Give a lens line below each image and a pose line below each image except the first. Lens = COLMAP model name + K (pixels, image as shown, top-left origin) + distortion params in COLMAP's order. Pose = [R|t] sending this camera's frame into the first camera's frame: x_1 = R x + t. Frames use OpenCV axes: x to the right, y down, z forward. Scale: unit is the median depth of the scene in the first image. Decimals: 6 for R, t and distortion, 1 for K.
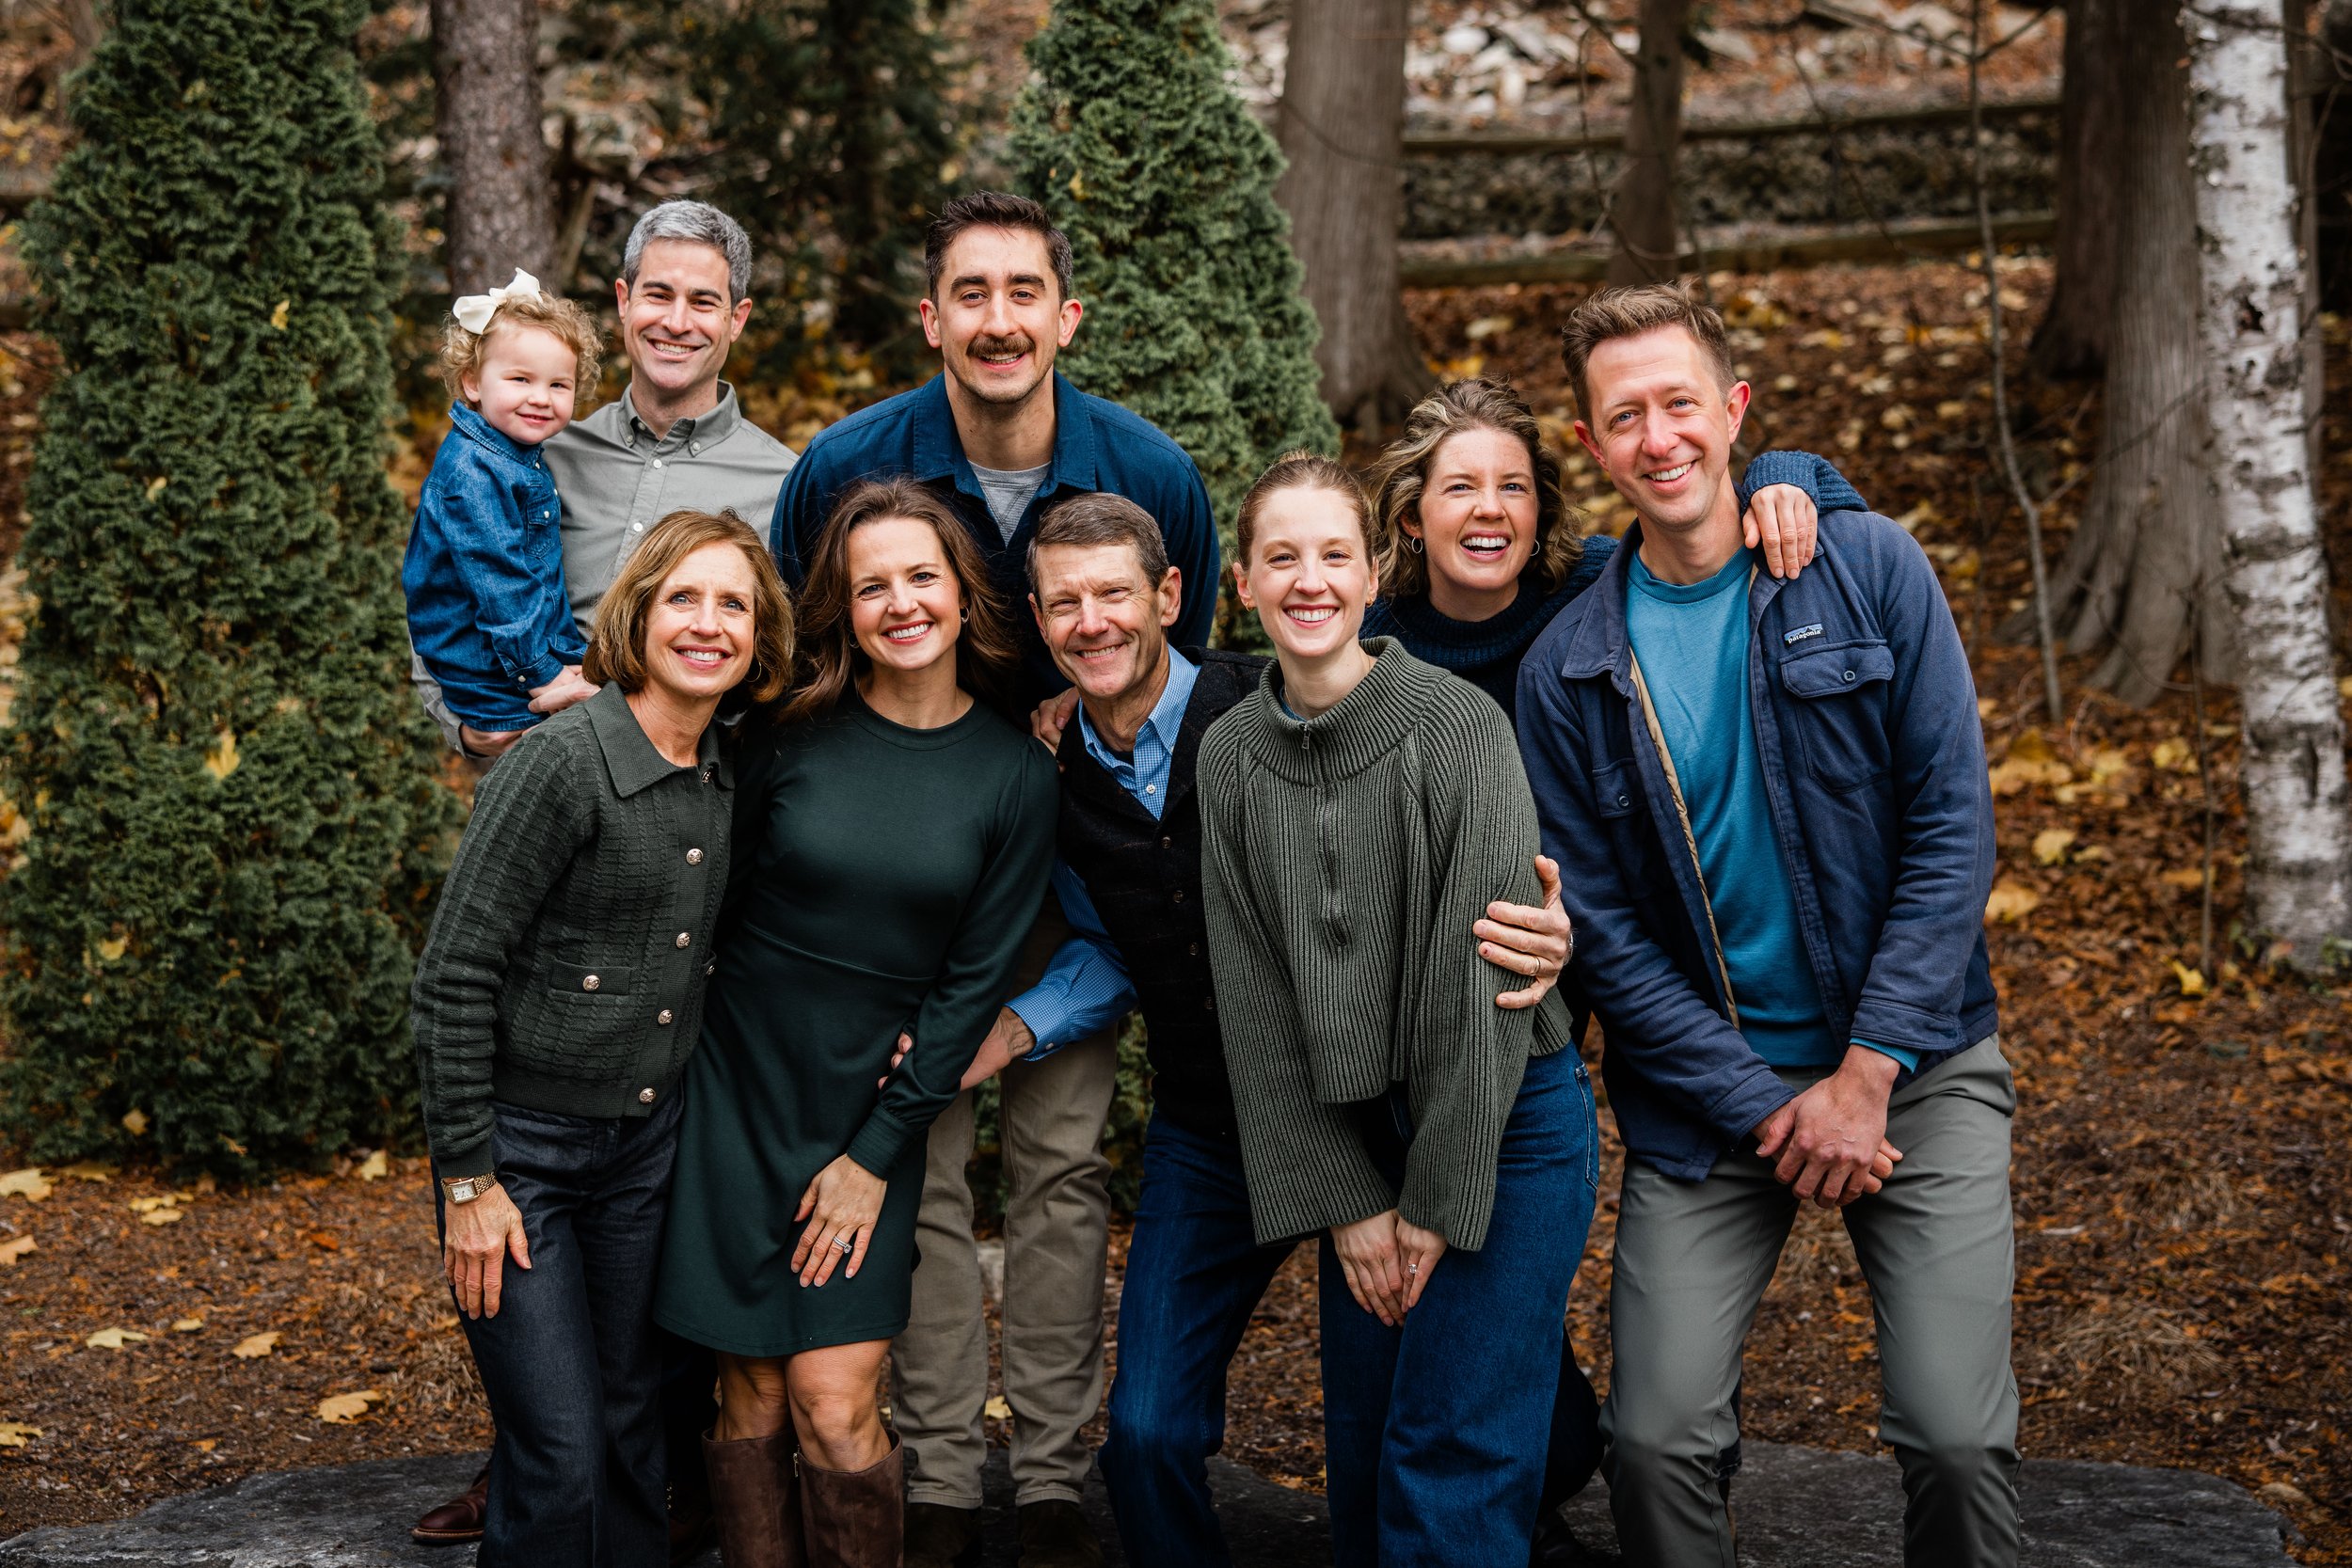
lens RADIAL K [[3199.9, 0, 1176.0], [0, 3199.9, 784.0], [0, 0, 1]] dist [0.030033, 0.102563]
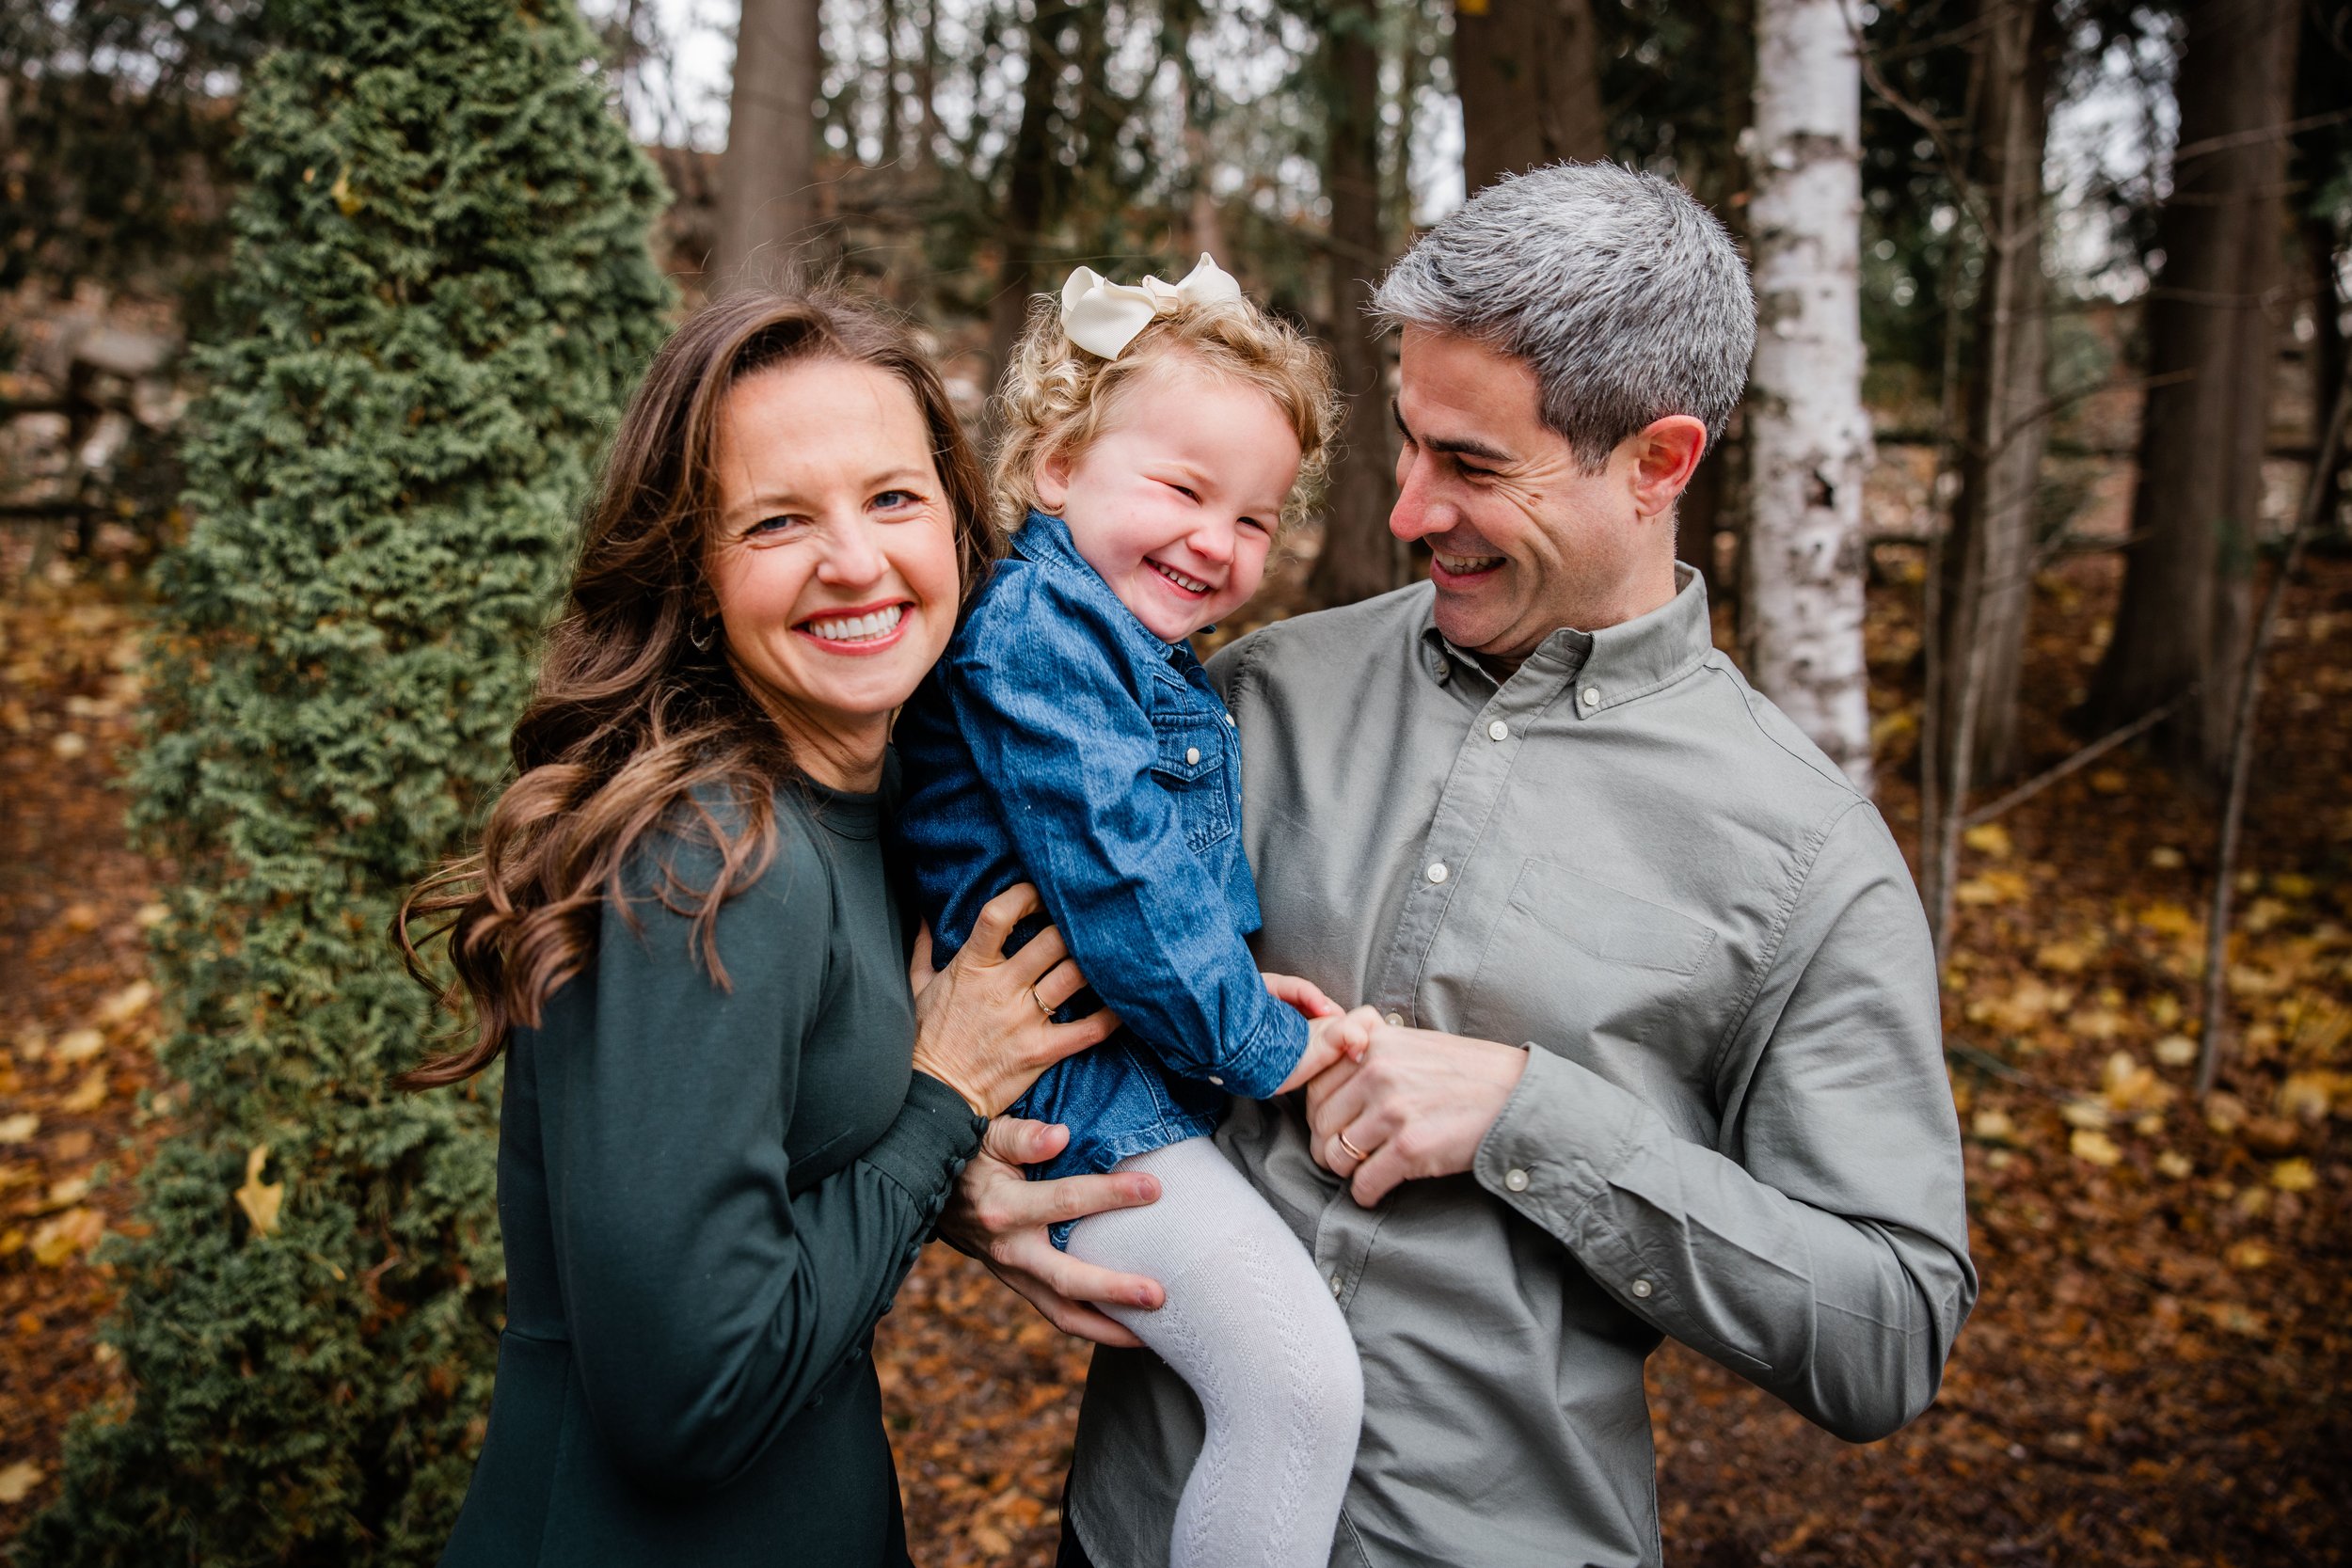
lens RADIAL K [[2309.7, 0, 1171.7], [0, 2309.7, 731.3], [0, 0, 1]] dist [-0.123977, 0.018897]
pose [[0.973128, 0.011120, 0.229995, 0.024403], [0.006932, 0.996966, -0.077533, -0.034257], [-0.230160, 0.077044, 0.970098, 0.443019]]
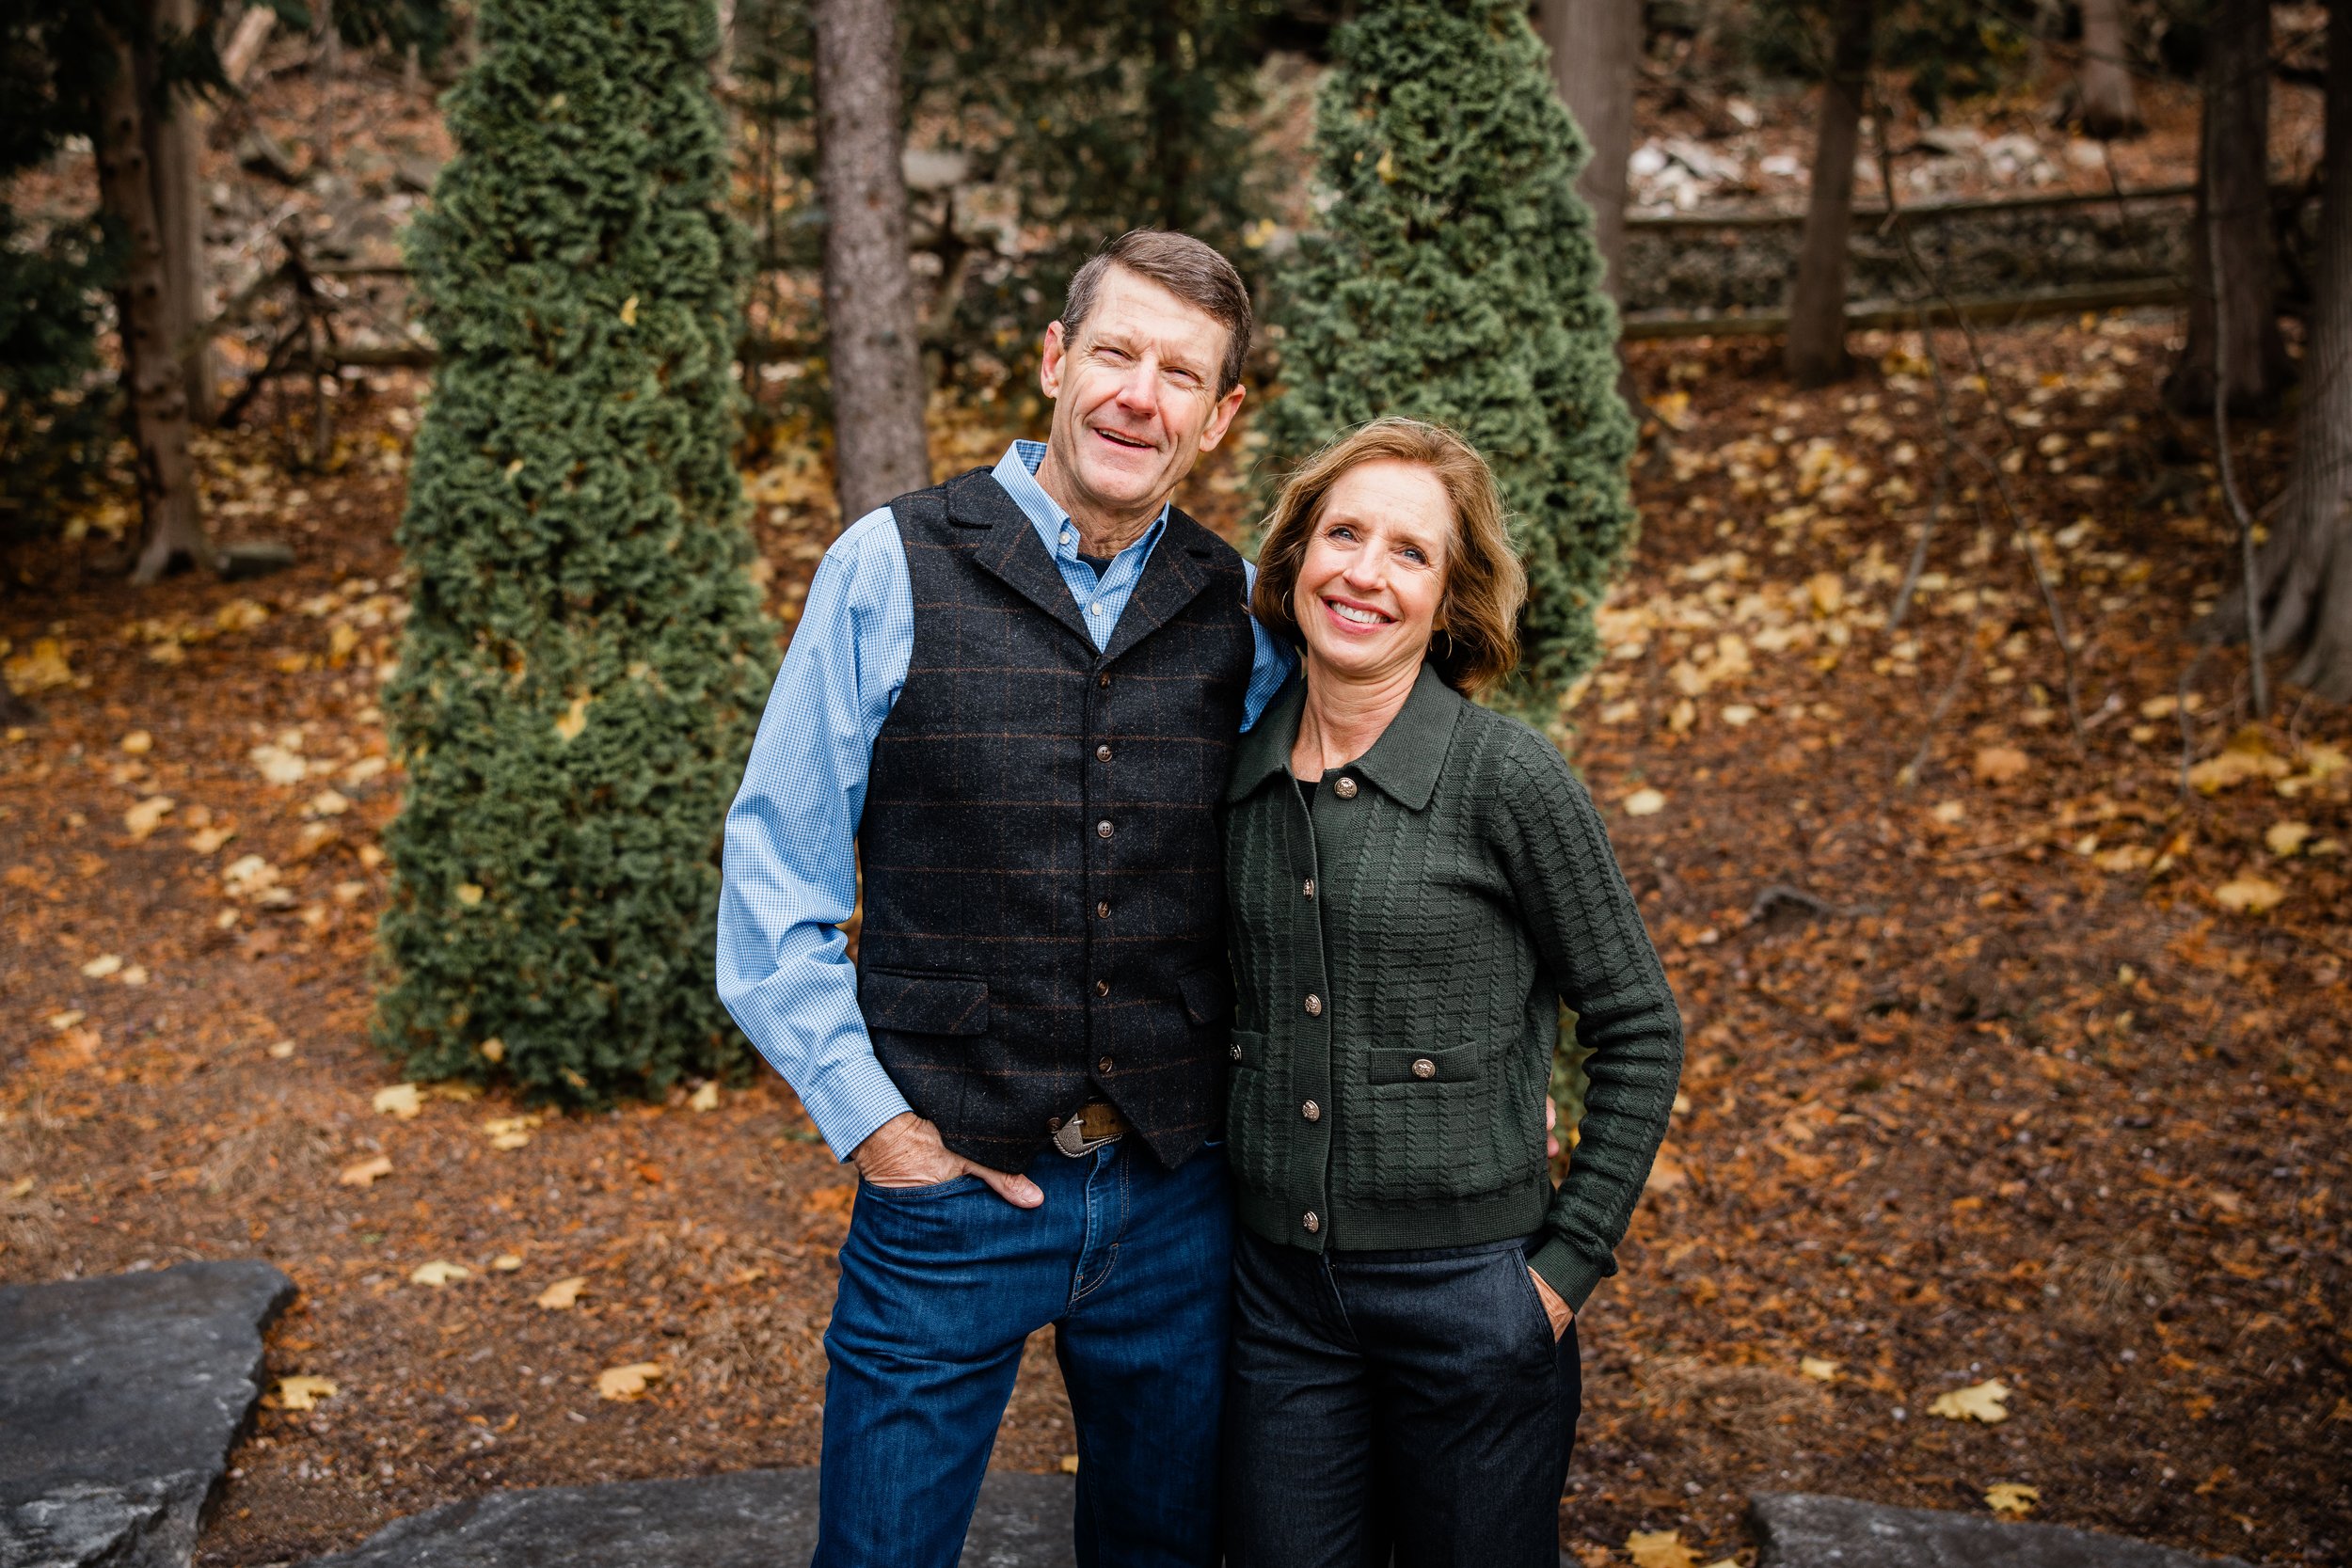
lens RADIAL K [[2466.3, 0, 1171.6], [0, 2466.3, 724.6], [0, 0, 1]] dist [-0.034953, -0.001034]
pose [[0.994989, 0.022060, -0.097521, -0.014873], [-0.022249, 0.999752, -0.000857, -0.010920], [0.097478, 0.003022, 0.995233, 0.200772]]
